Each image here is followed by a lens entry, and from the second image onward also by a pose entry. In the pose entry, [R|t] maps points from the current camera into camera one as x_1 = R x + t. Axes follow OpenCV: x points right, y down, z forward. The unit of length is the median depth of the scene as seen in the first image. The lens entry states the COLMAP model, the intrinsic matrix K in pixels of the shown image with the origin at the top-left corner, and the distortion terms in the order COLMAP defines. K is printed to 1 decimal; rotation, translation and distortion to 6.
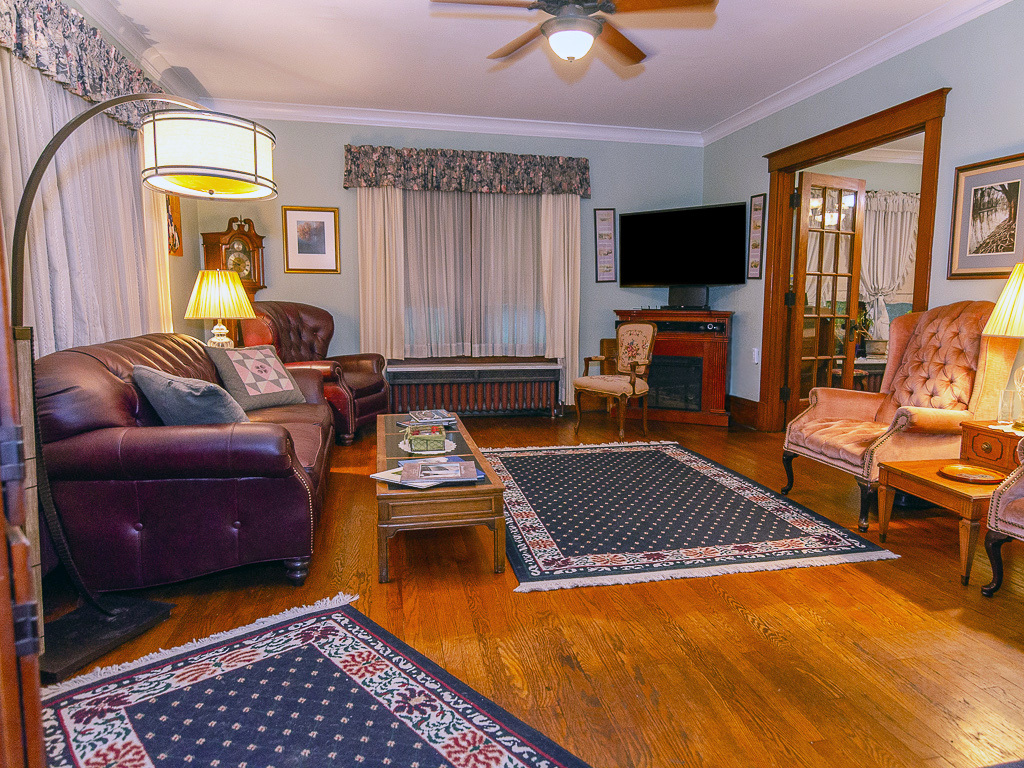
lens RADIAL K [[711.1, 0, 516.3], [0, 711.1, 394.6], [0, 0, 1]] dist [-0.006974, 0.001680]
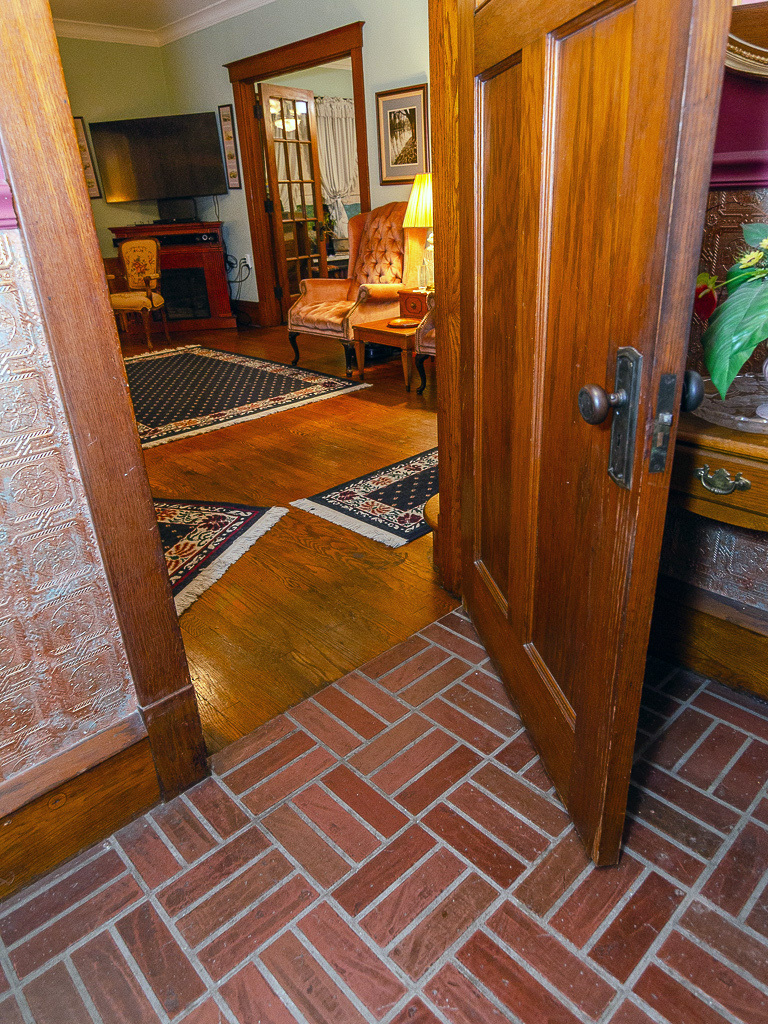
lens RADIAL K [[711.1, 0, 384.0], [0, 711.1, 512.0], [0, 0, 1]] dist [-0.006974, 0.001680]
pose [[0.863225, -0.248781, 0.439261, -0.132036], [0.121929, 0.947122, 0.296804, 0.025289], [-0.489873, -0.202650, 0.847914, -0.269925]]
